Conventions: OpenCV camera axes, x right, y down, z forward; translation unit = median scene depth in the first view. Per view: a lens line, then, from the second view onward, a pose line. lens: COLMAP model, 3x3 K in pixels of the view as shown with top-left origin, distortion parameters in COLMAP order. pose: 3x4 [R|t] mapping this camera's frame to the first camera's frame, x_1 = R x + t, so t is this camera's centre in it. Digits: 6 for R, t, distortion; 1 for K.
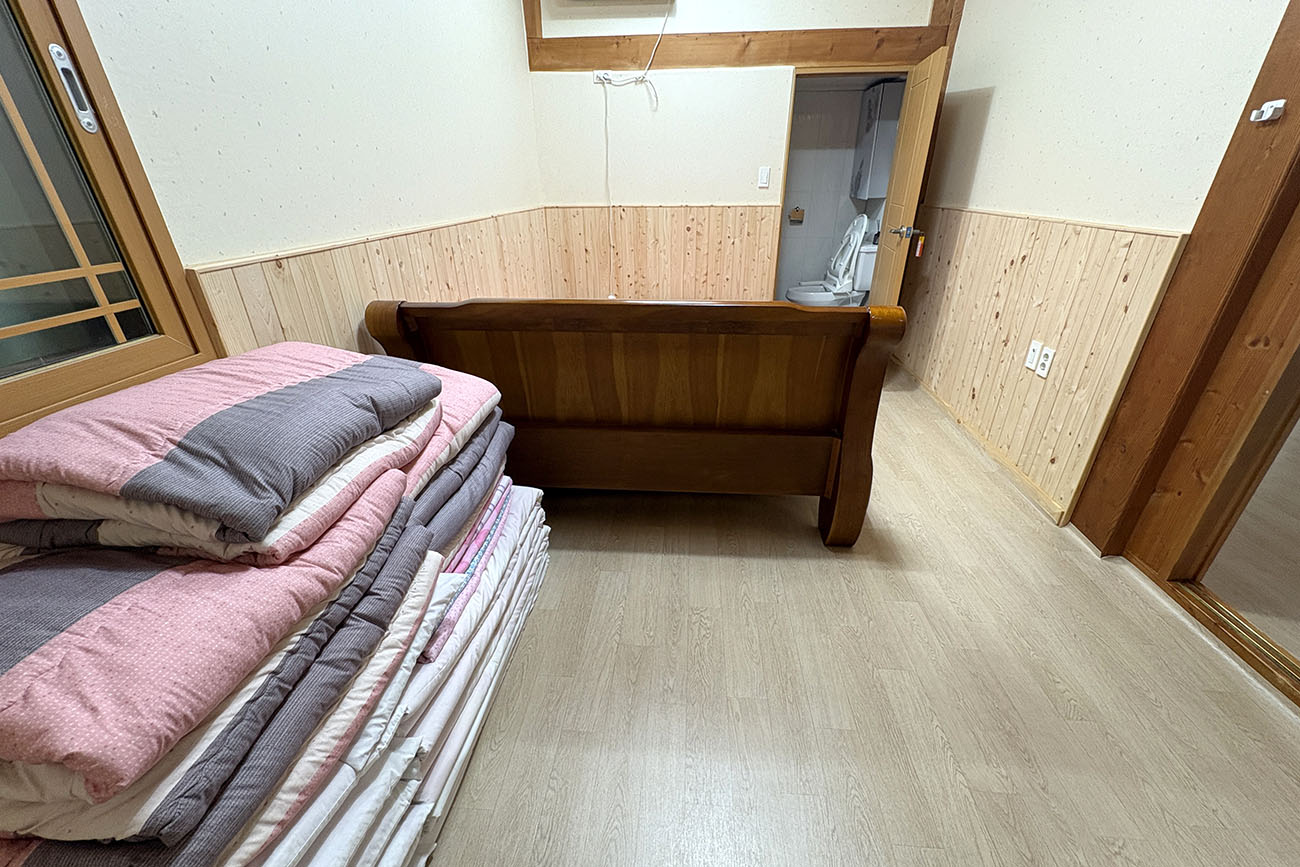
lens RADIAL K [[516.5, 0, 650.0], [0, 516.5, 433.5], [0, 0, 1]] dist [-0.002615, 0.000052]
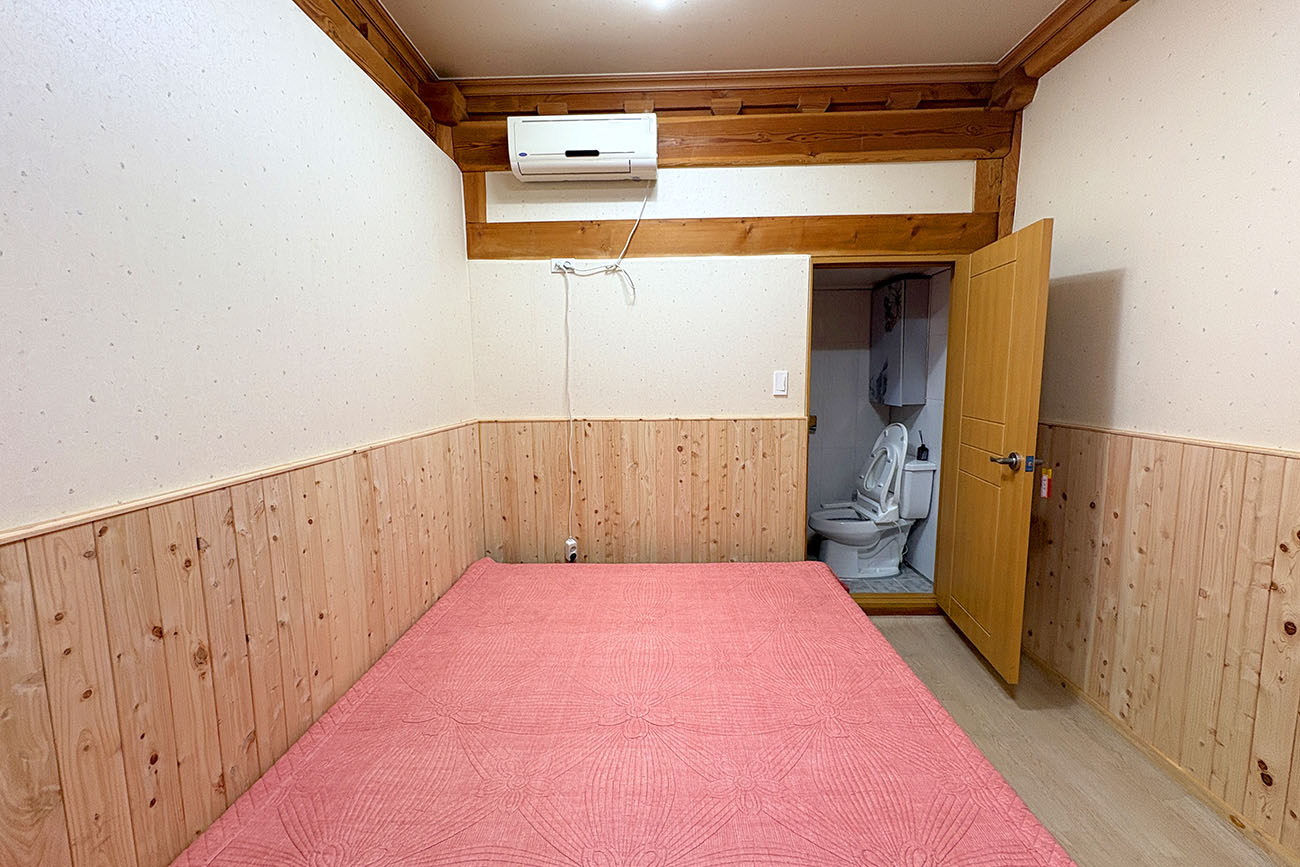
lens RADIAL K [[516.5, 0, 650.0], [0, 516.5, 433.5], [0, 0, 1]] dist [-0.002615, 0.000052]
pose [[0.998705, -0.008357, 0.050190, -0.003203], [0.024816, 0.941143, -0.337096, -0.193744], [-0.044419, 0.337905, 0.940132, 0.354992]]
